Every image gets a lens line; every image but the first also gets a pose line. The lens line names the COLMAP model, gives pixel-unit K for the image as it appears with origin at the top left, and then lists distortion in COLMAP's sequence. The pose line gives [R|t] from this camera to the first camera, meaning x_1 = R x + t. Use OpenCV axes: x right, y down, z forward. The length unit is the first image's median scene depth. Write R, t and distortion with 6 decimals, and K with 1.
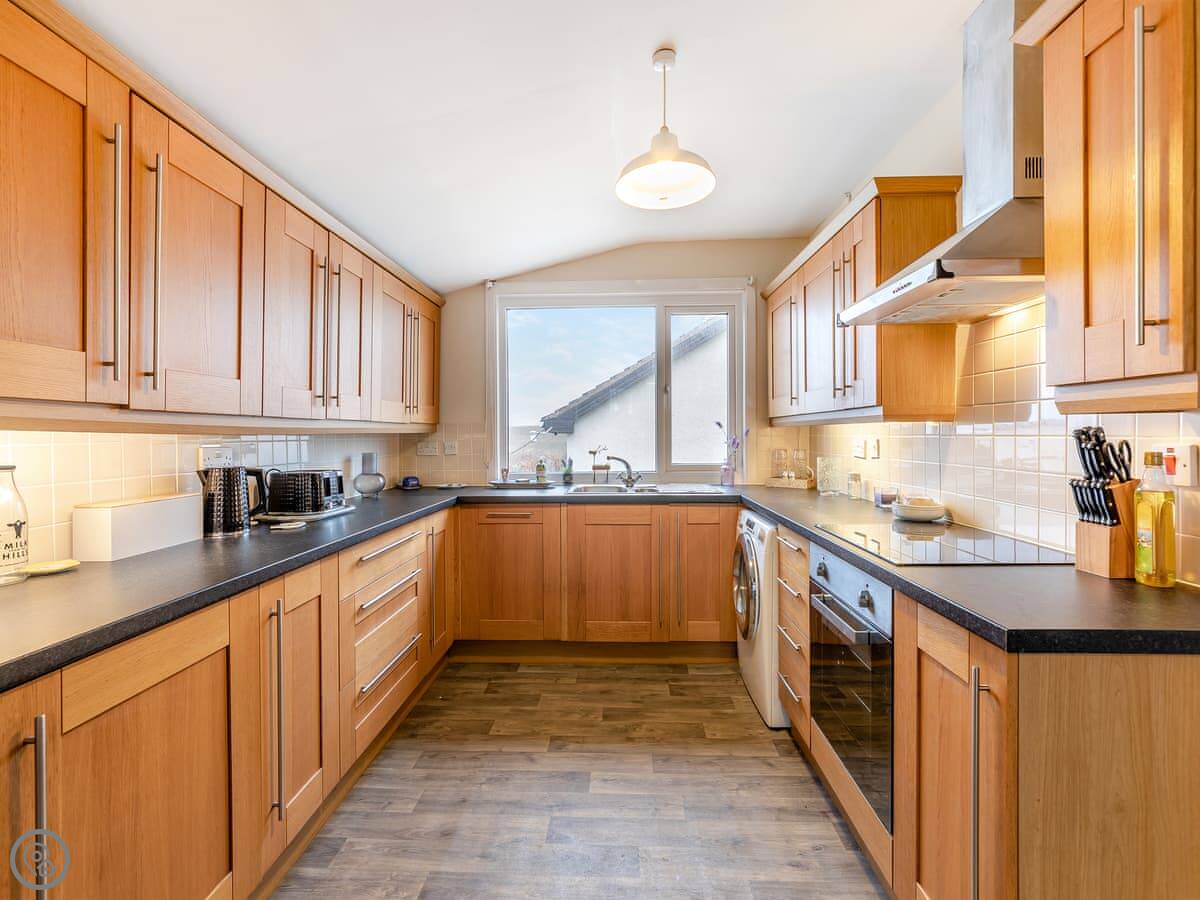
lens RADIAL K [[537.3, 0, 639.2], [0, 537.3, 439.6], [0, 0, 1]] dist [-0.001605, -0.000218]
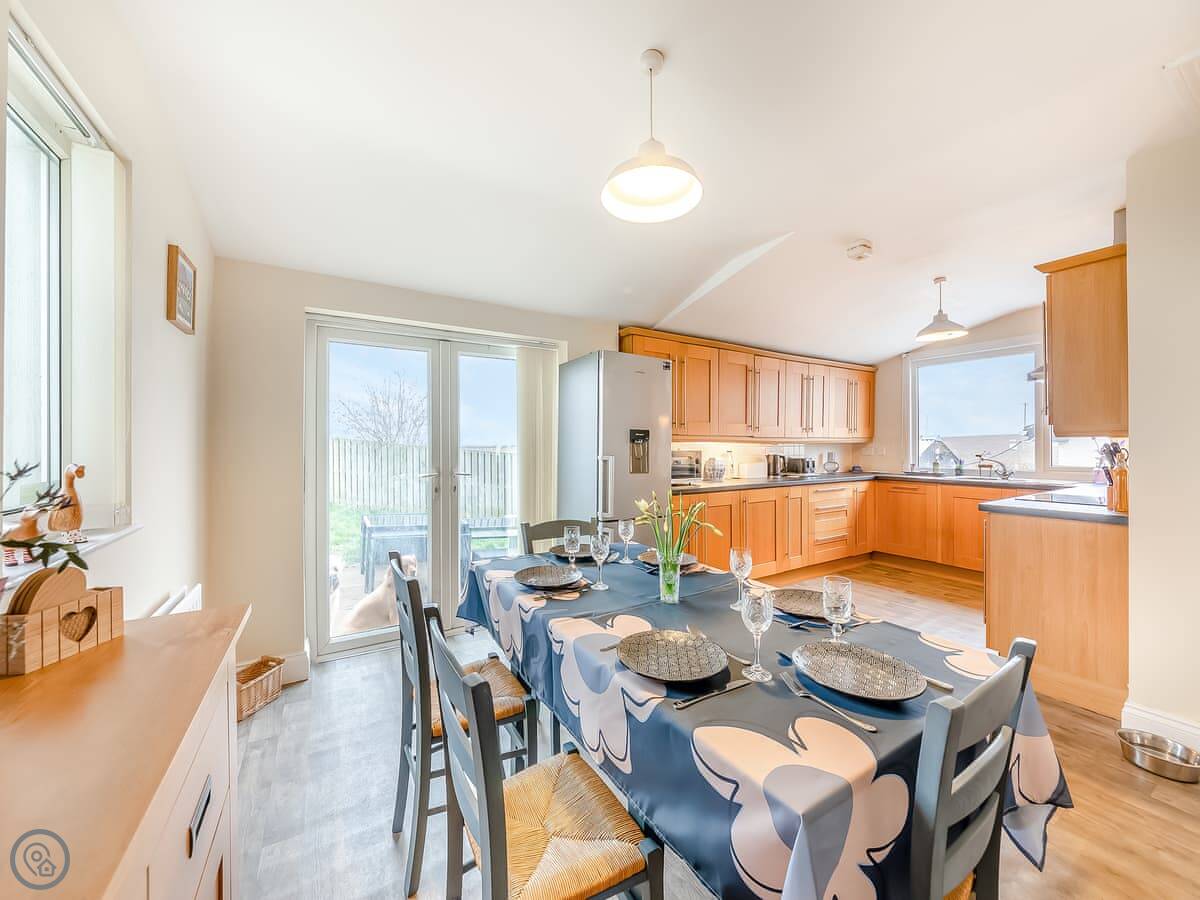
lens RADIAL K [[456.5, 0, 591.0], [0, 456.5, 444.0], [0, 0, 1]] dist [-0.001357, -0.000096]
pose [[0.521672, 0.004309, -0.853136, 0.787775], [-0.008464, 0.999964, -0.000124, 0.001326], [0.853104, 0.007285, 0.521689, -1.086955]]
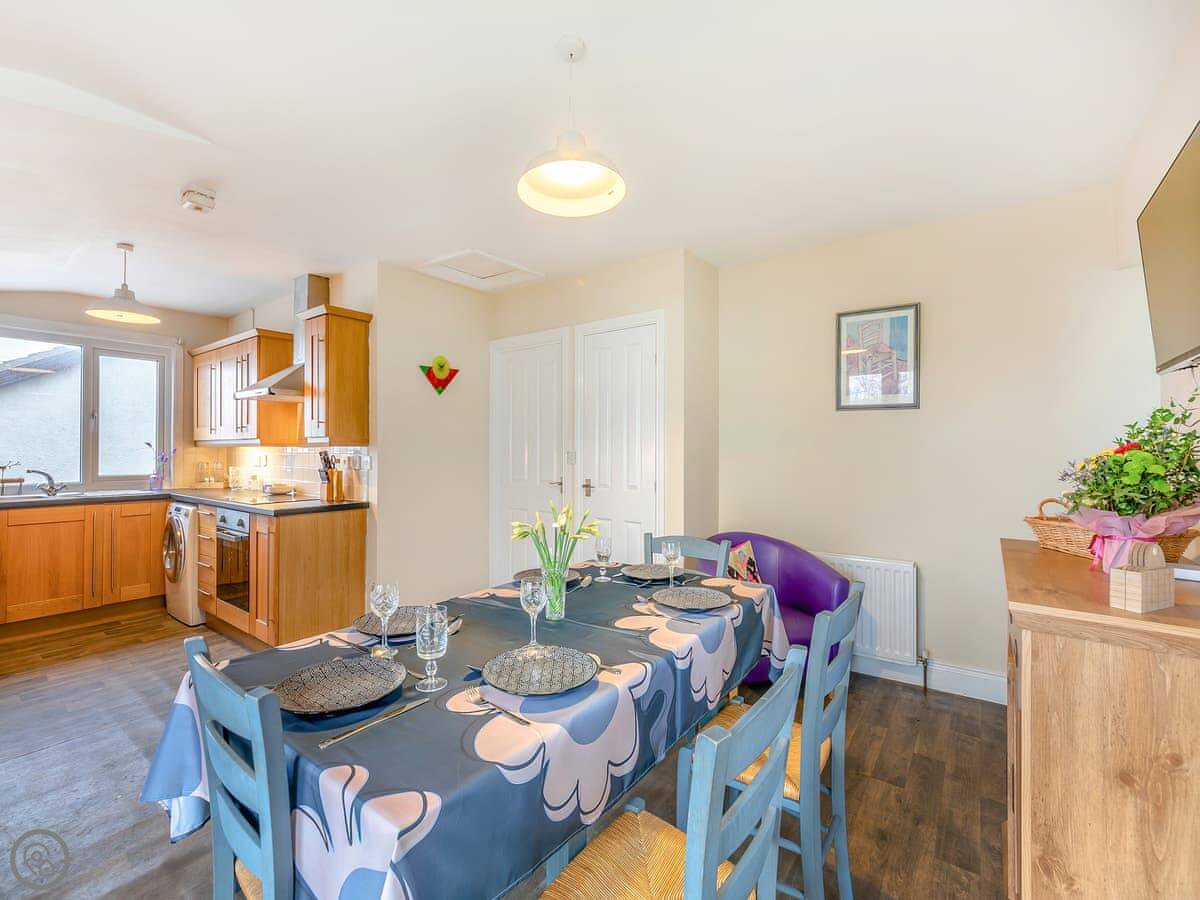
lens RADIAL K [[525.4, 0, 586.7], [0, 525.4, 447.5], [0, 0, 1]] dist [-0.000158, 0.000407]
pose [[0.642050, 0.012617, 0.766559, -0.259456], [0.002220, 0.999830, -0.018316, 0.008783], [-0.766660, 0.013461, 0.641912, -1.141991]]
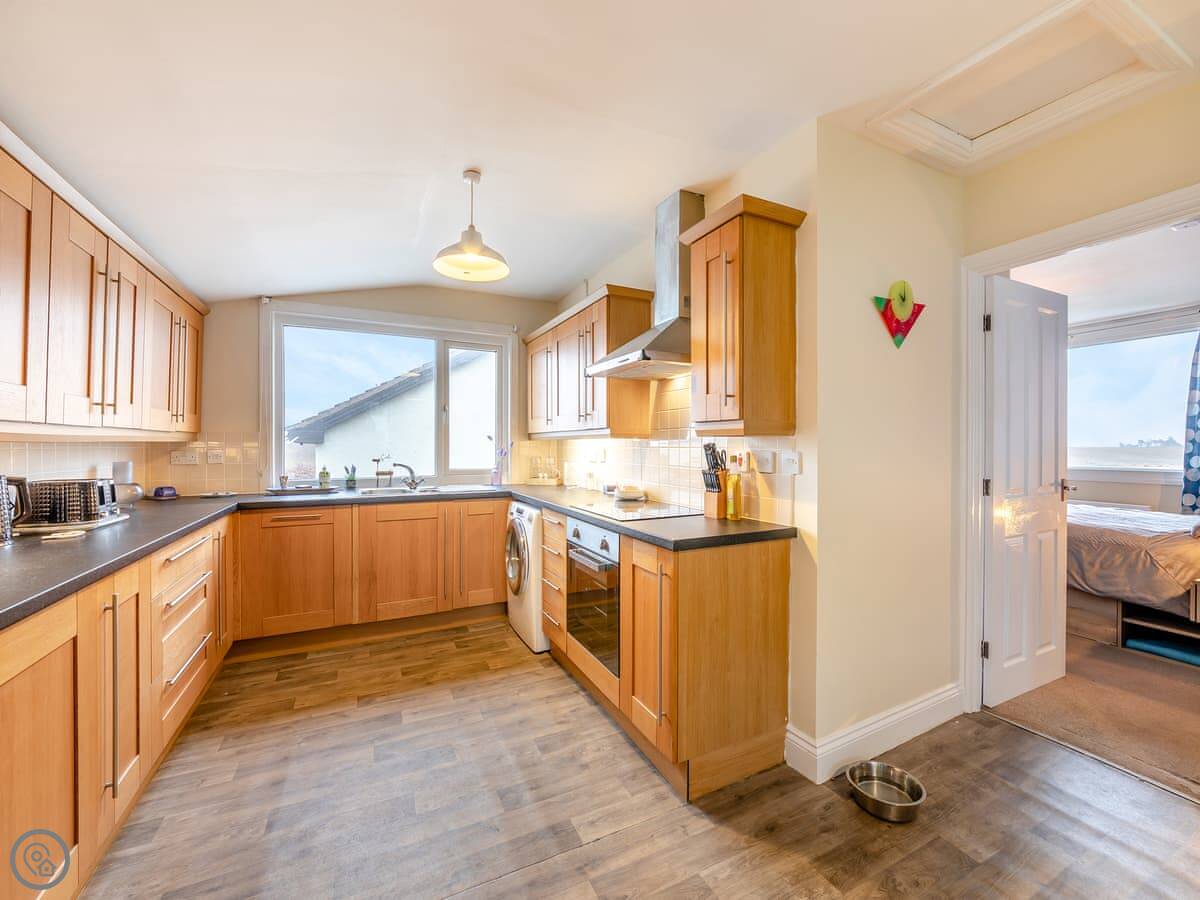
lens RADIAL K [[461.2, 0, 618.4], [0, 461.2, 448.6], [0, 0, 1]] dist [0.000494, -0.000051]
pose [[0.890906, 0.004744, 0.454162, -0.131625], [-0.002863, 0.999984, -0.004829, 0.003636], [-0.454178, 0.003002, 0.890906, -0.205998]]
